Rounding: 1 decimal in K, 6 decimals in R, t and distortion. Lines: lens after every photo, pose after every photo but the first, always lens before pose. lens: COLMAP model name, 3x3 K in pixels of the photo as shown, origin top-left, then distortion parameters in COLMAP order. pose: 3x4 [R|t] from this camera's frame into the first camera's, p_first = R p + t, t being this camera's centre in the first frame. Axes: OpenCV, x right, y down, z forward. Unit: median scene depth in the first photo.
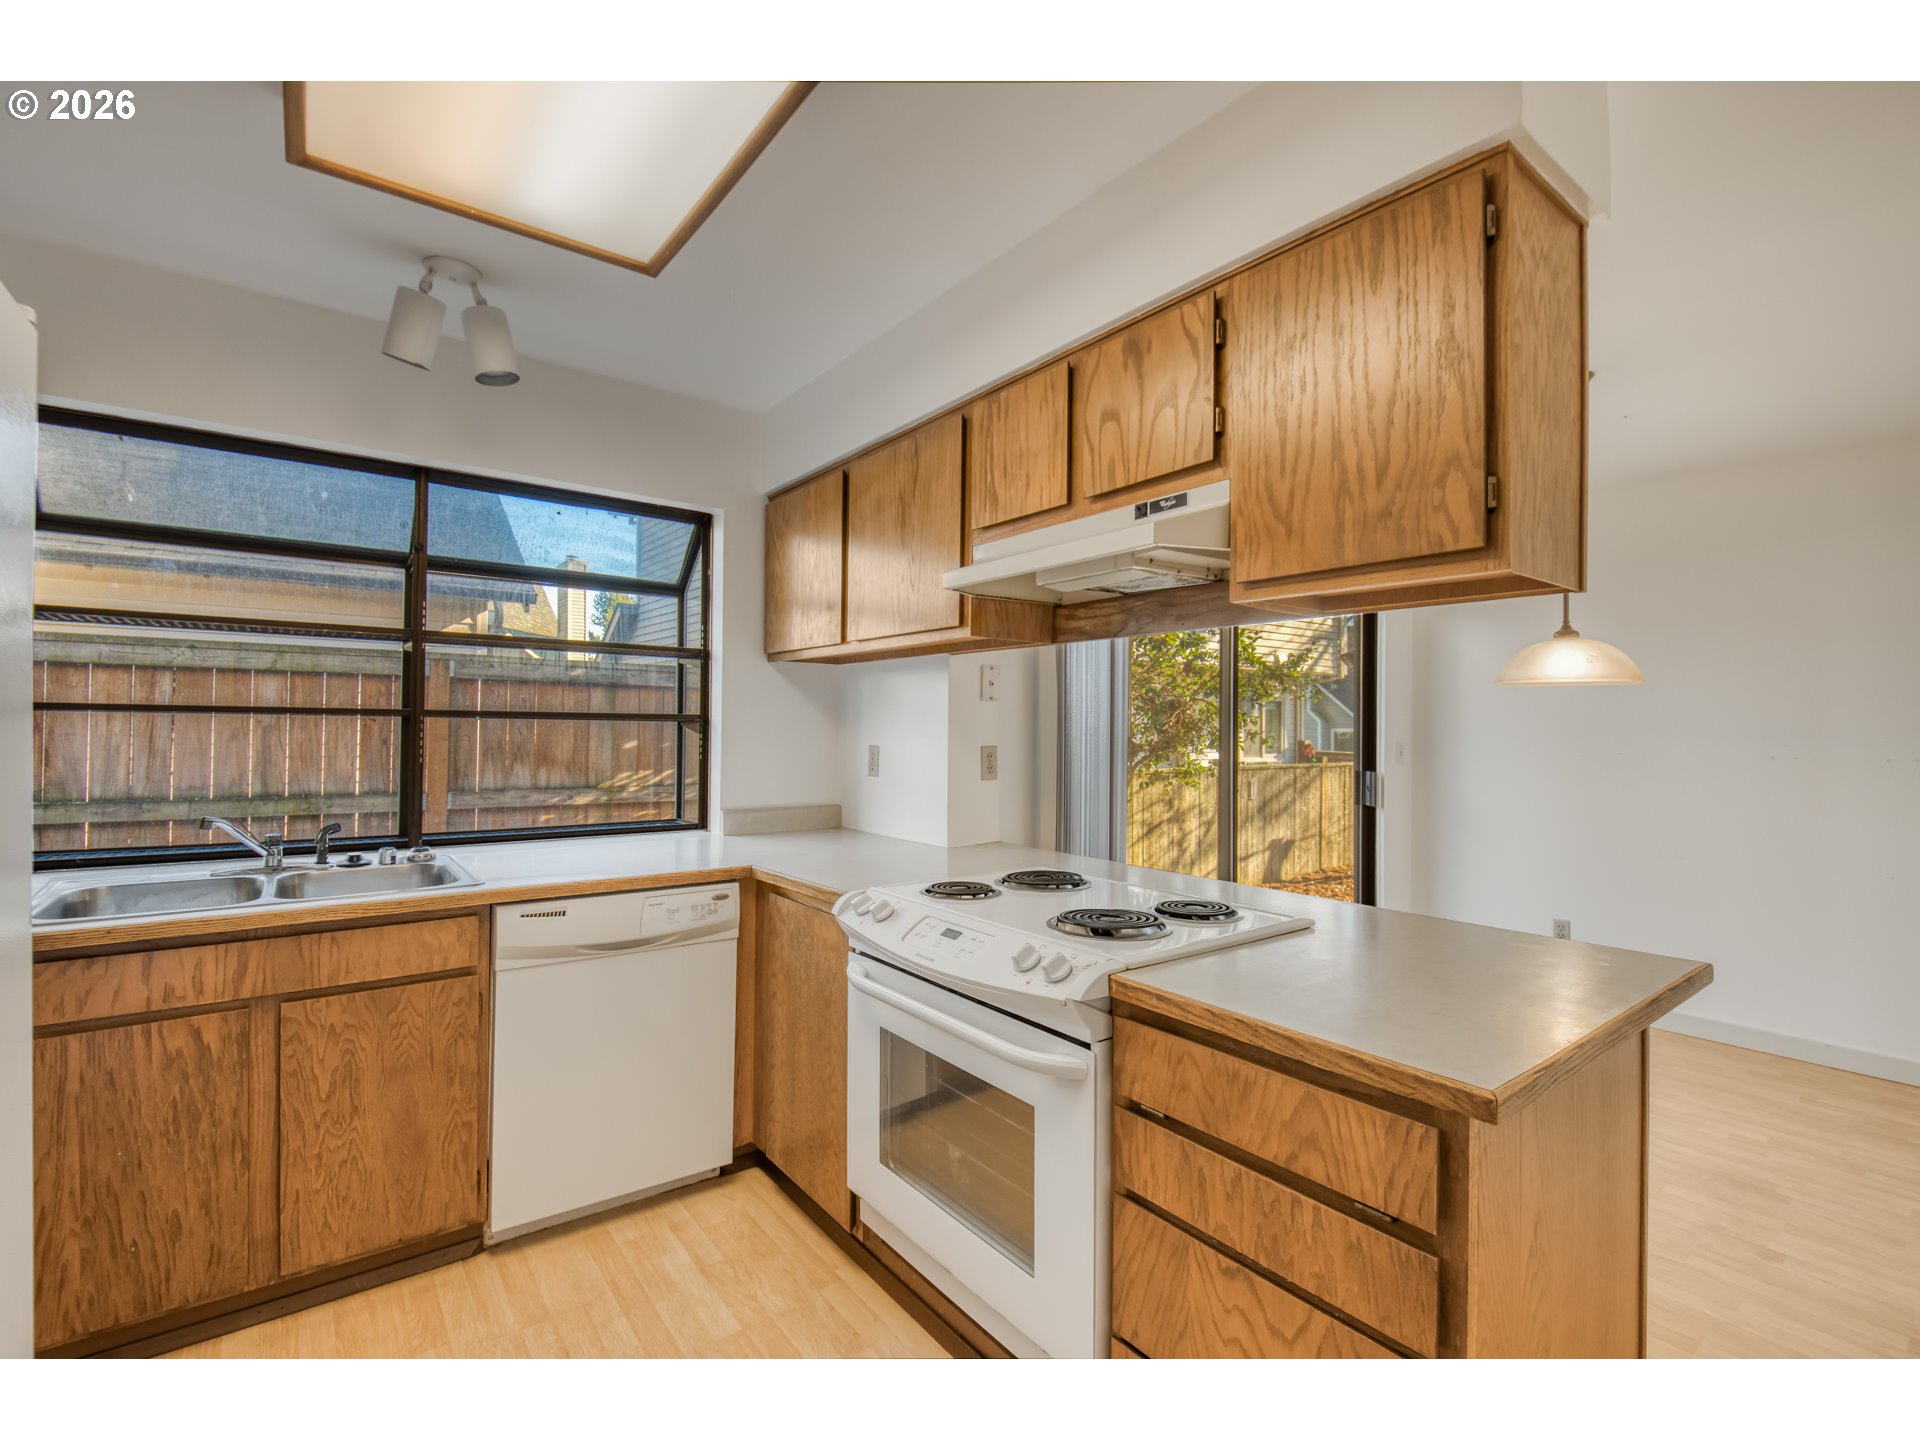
lens RADIAL K [[861.6, 0, 968.0], [0, 861.6, 718.6], [0, 0, 1]] dist [-0.007708, -0.002925]
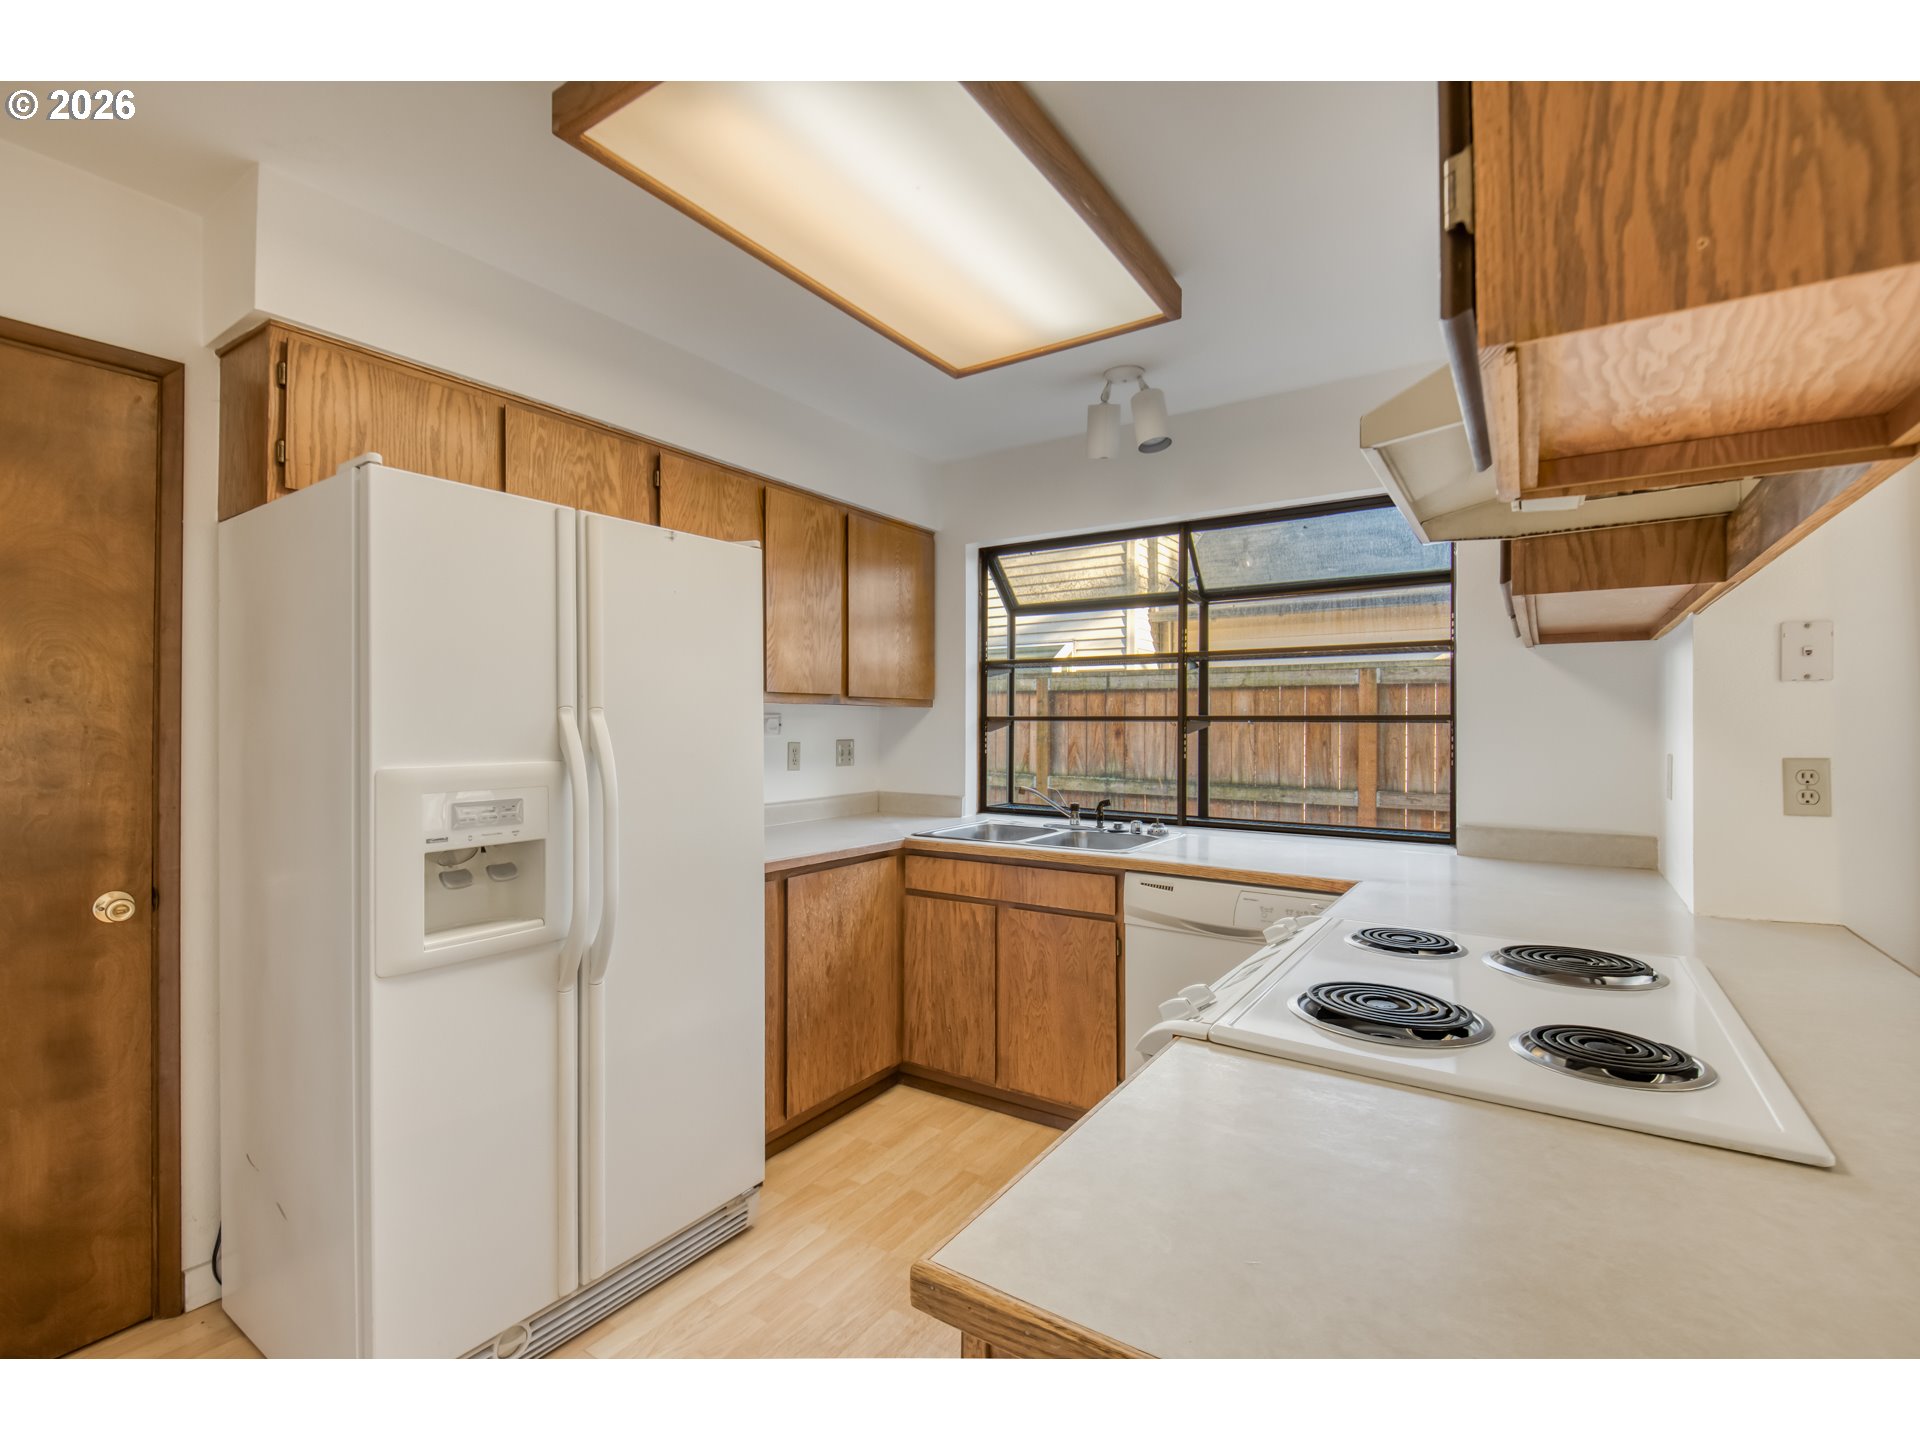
lens RADIAL K [[861.6, 0, 955.7], [0, 861.6, 718.2], [0, 0, 1]] dist [-0.007708, -0.002925]
pose [[0.316505, -0.015687, -0.948461, 0.558724], [0.008708, 0.999869, -0.013632, 0.009605], [0.948551, -0.003944, 0.316601, 0.364399]]
